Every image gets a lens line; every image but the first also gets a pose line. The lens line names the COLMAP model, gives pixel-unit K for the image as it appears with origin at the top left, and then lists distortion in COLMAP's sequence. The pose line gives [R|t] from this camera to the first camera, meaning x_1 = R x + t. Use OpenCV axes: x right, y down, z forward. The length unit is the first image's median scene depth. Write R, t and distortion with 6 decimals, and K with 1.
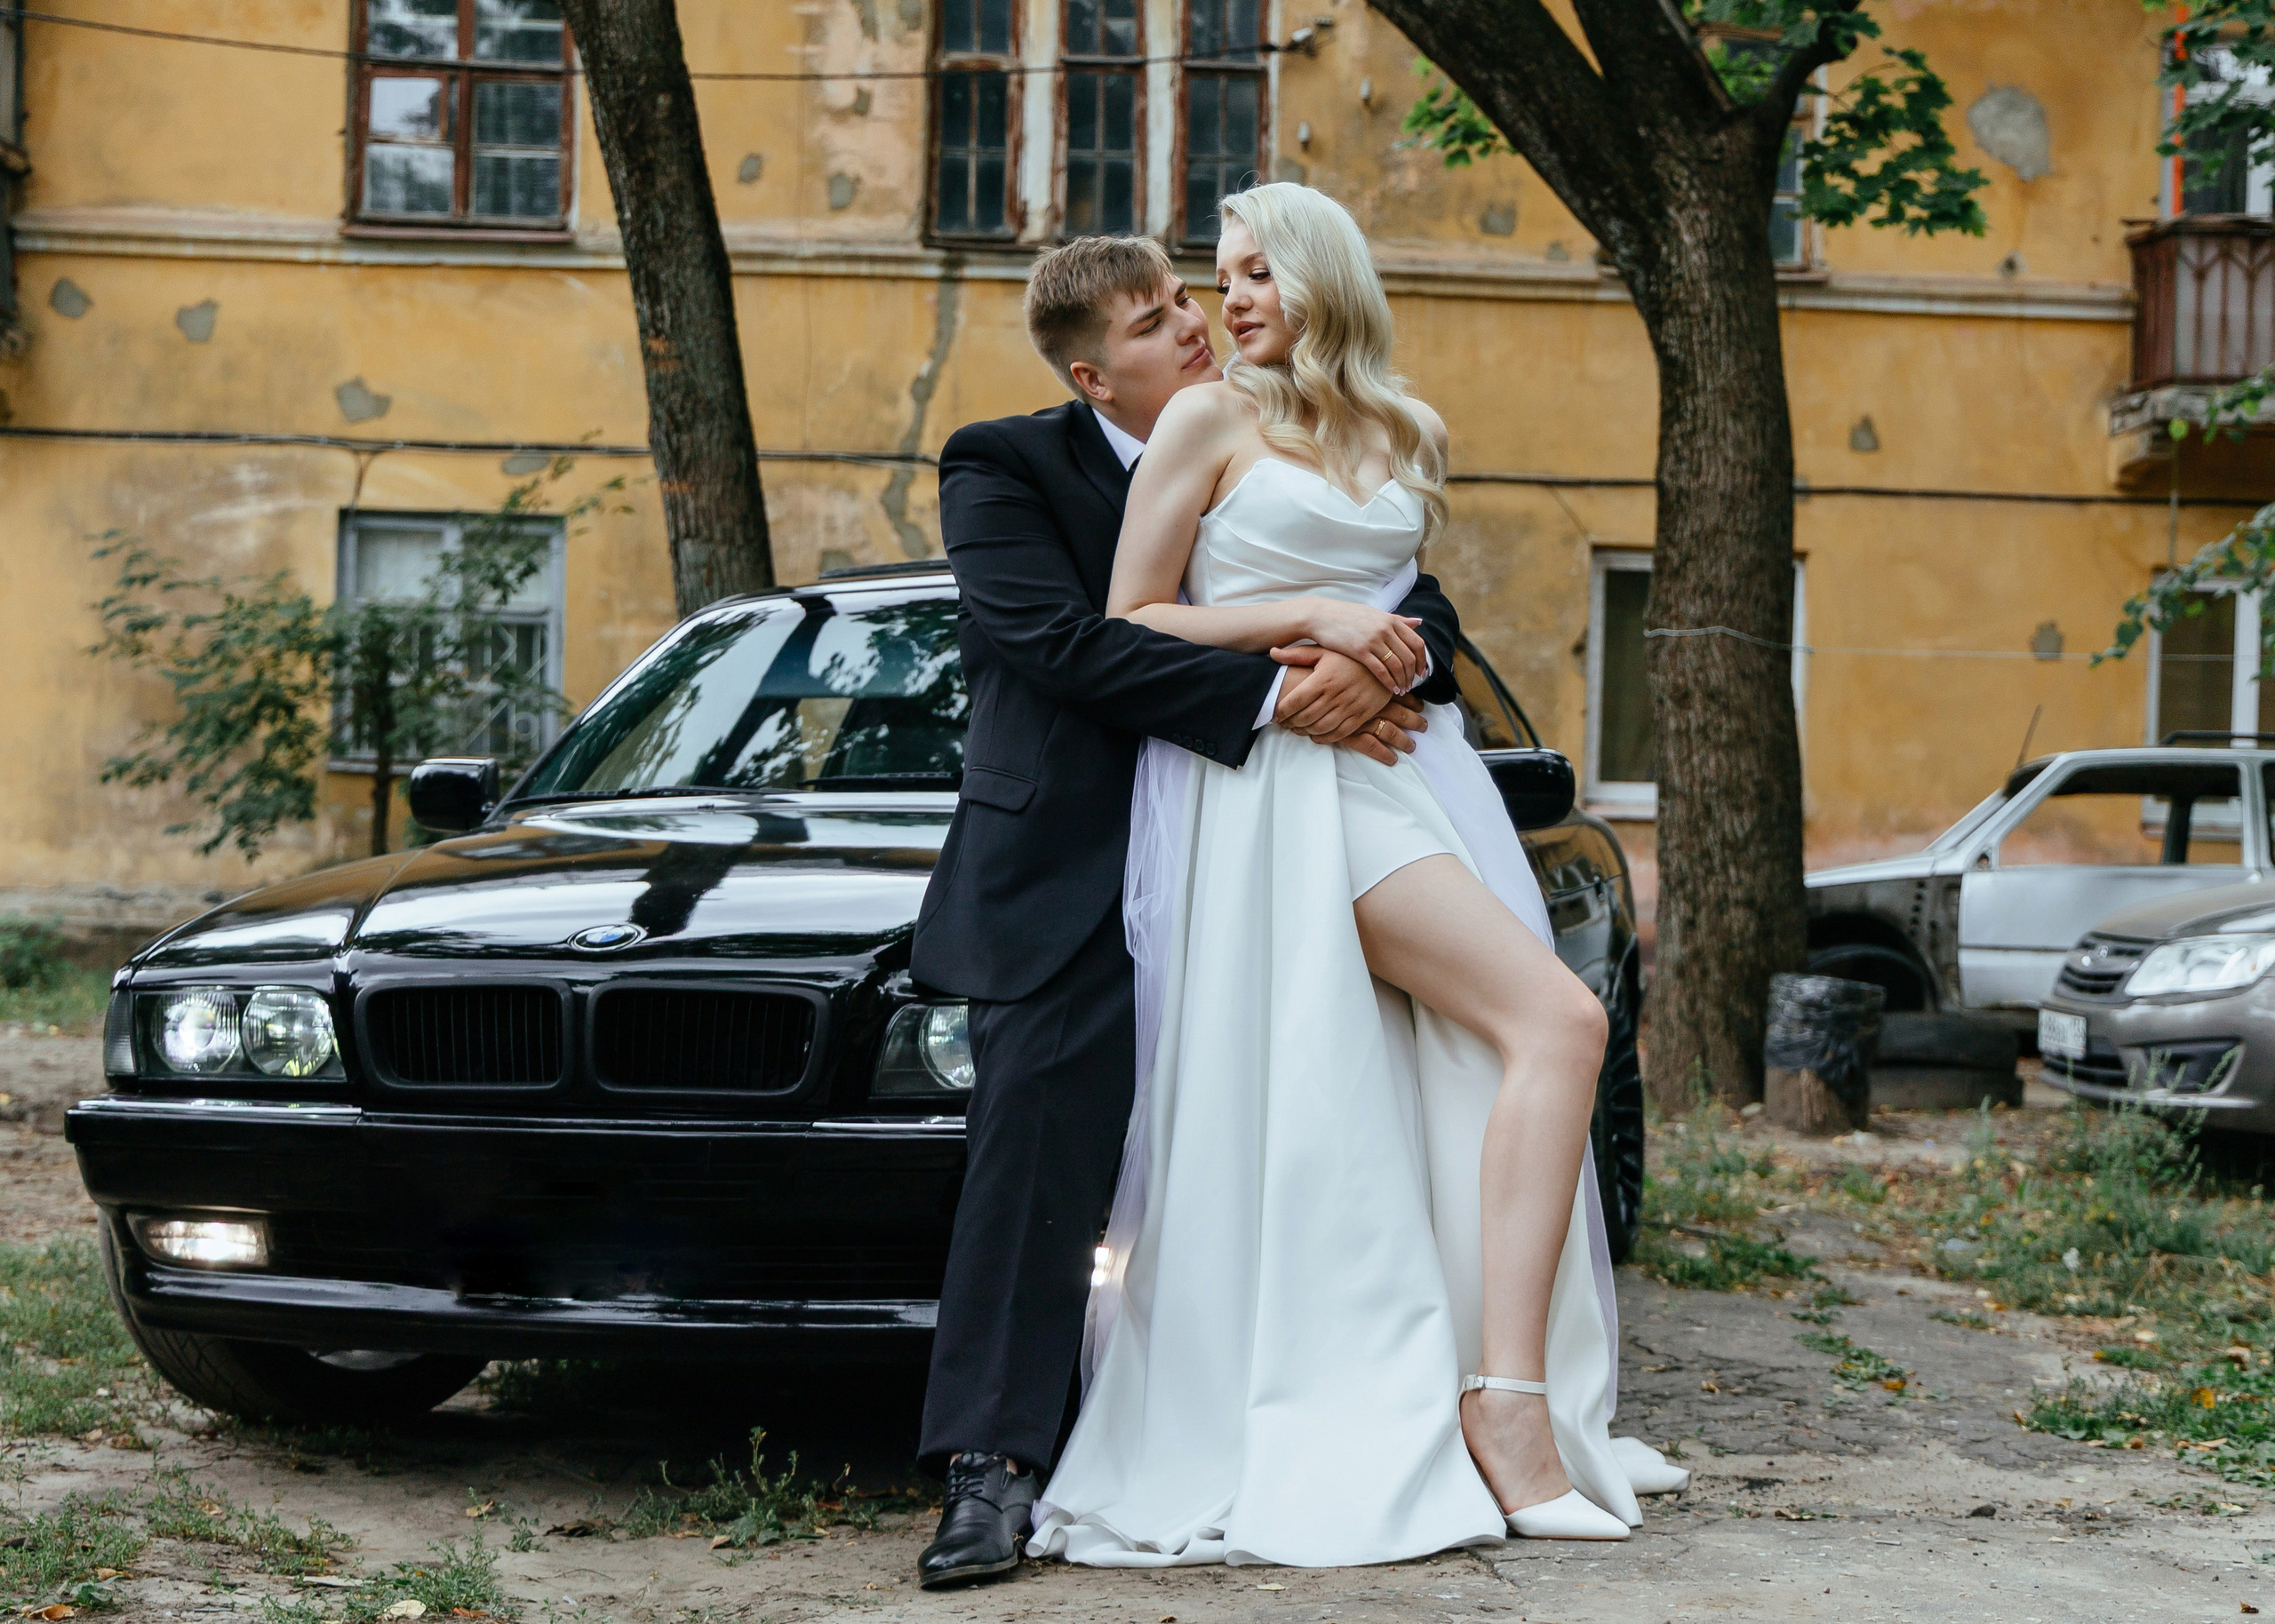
lens RADIAL K [[4131.4, 0, 1070.2], [0, 4131.4, 734.4], [0, 0, 1]] dist [0.067270, 0.000000]
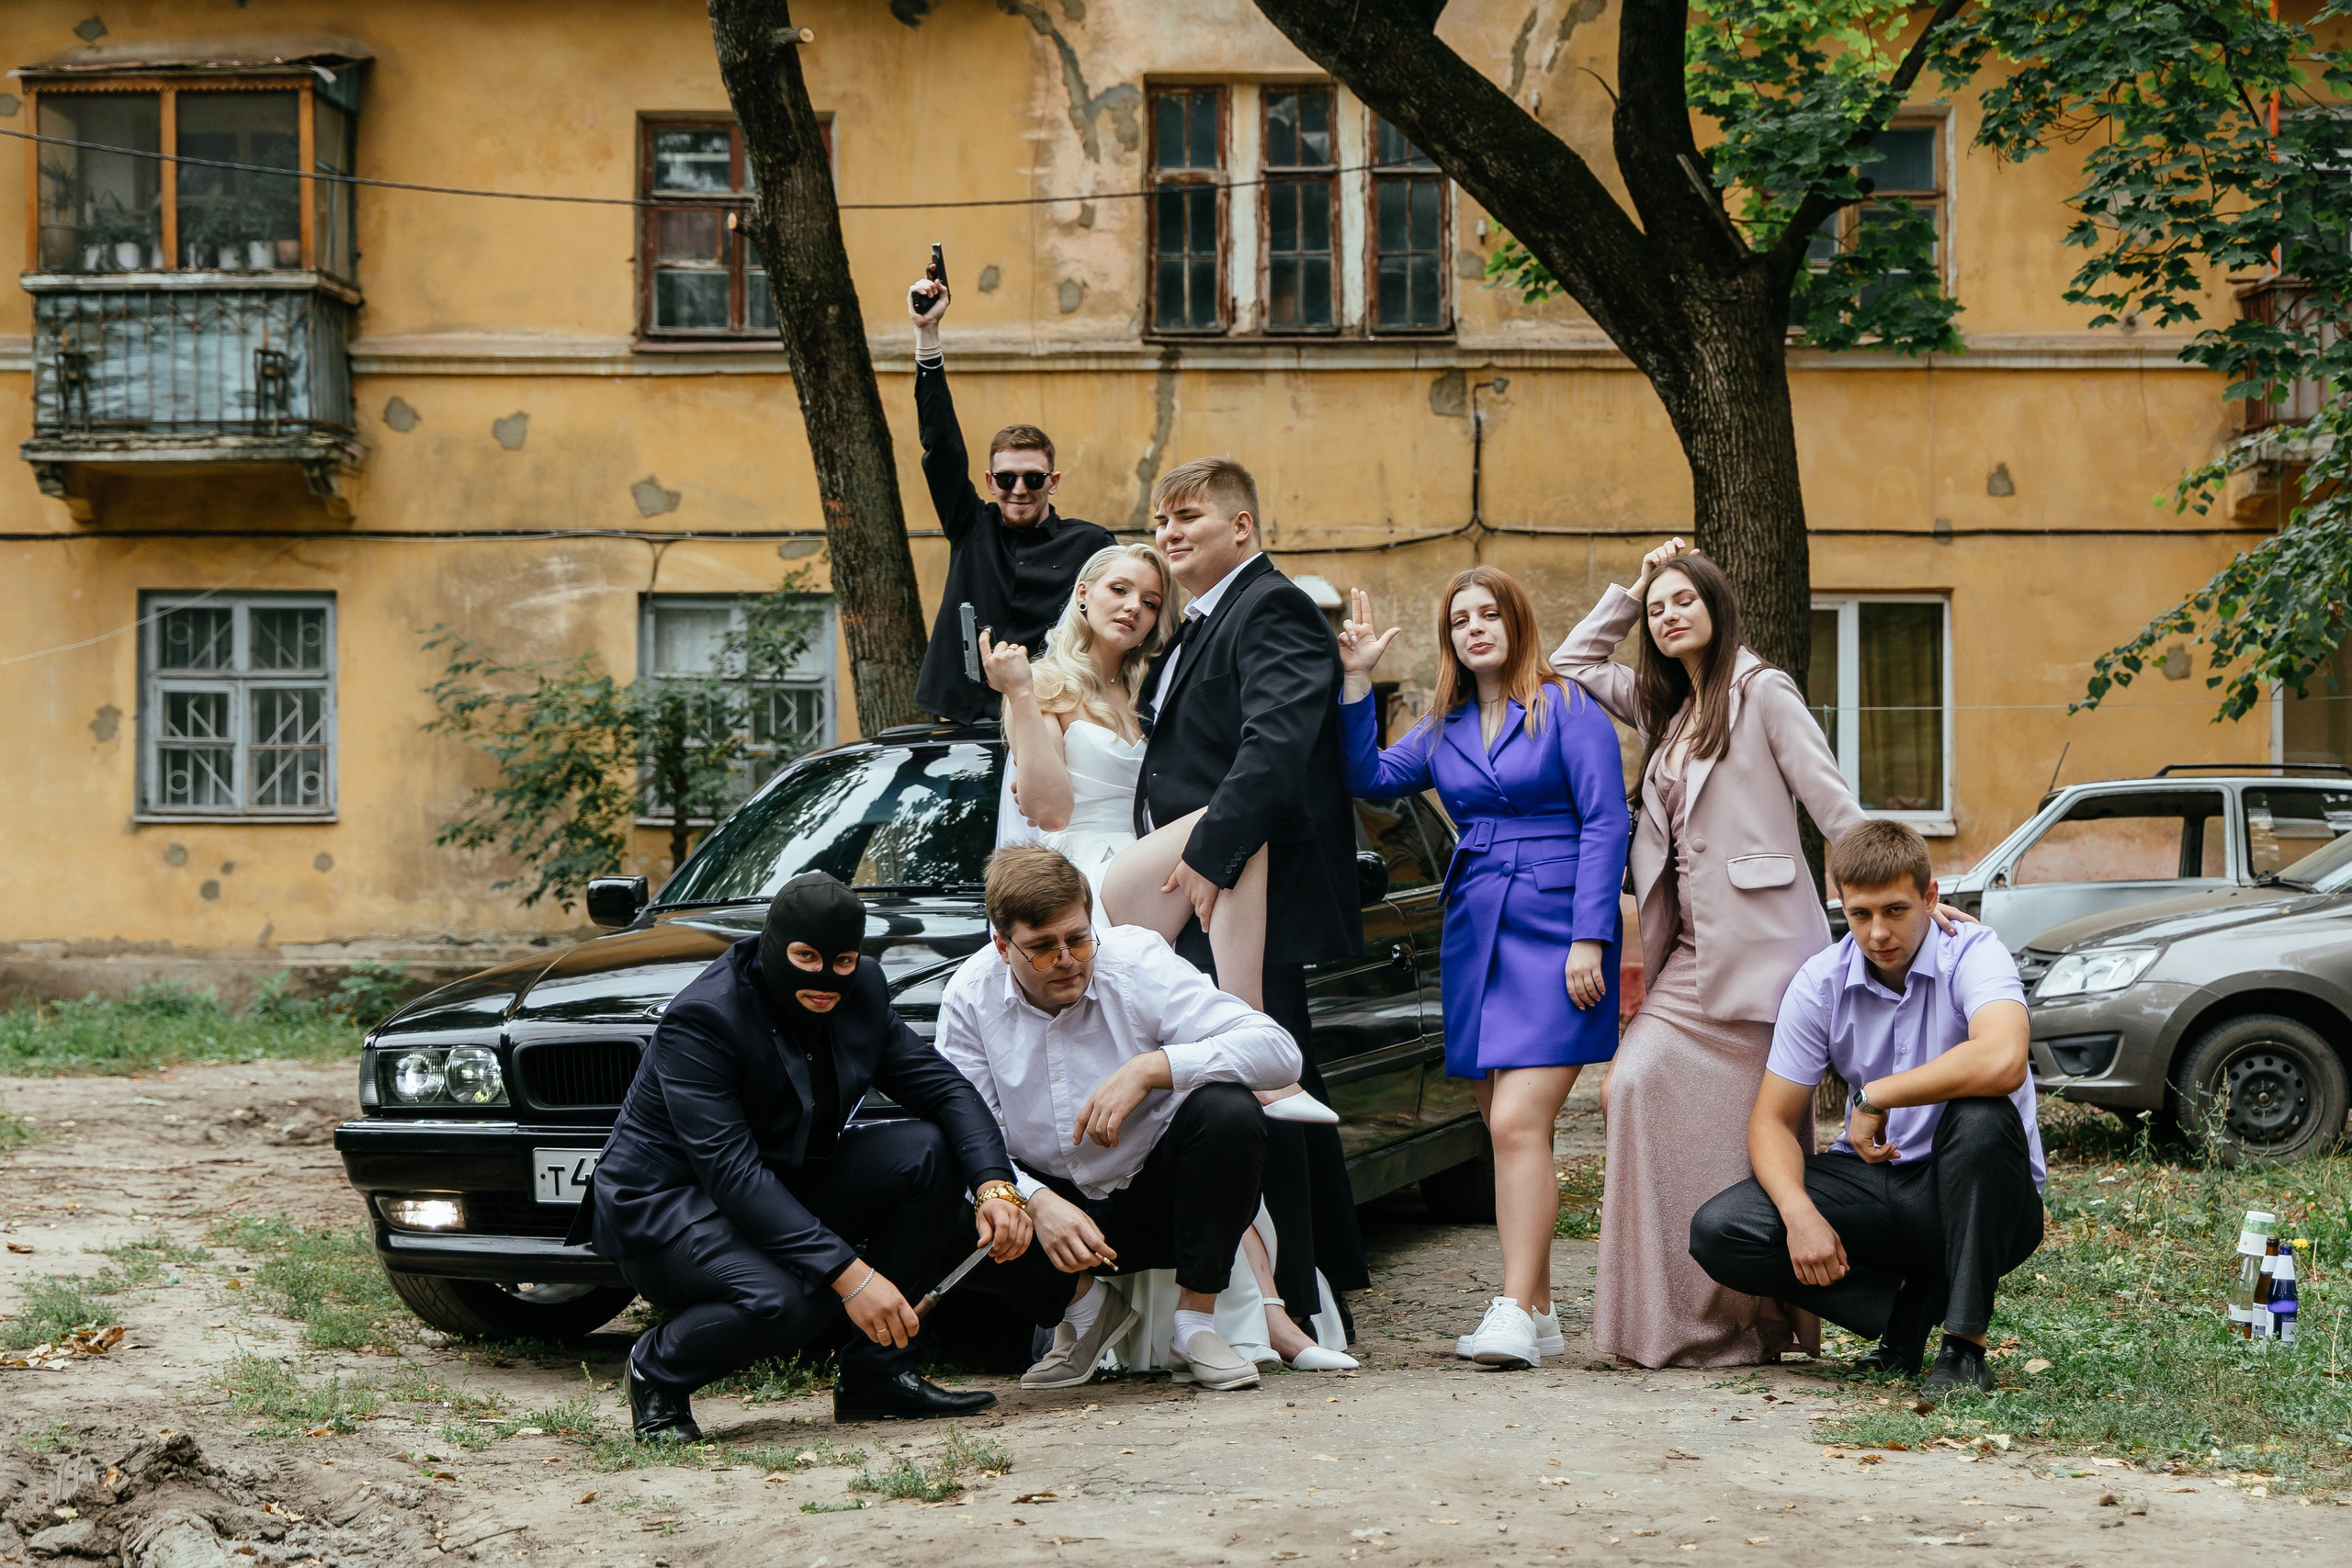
lens RADIAL K [[4116.6, 0, 1131.9], [0, 4116.6, 763.4], [0, 0, 1]] dist [0.112260, 0.000000]
pose [[0.996881, -0.028766, -0.073489, 0.041104], [0.029330, 0.999548, 0.006611, -0.011401], [0.073265, -0.008746, 0.997274, -0.121884]]
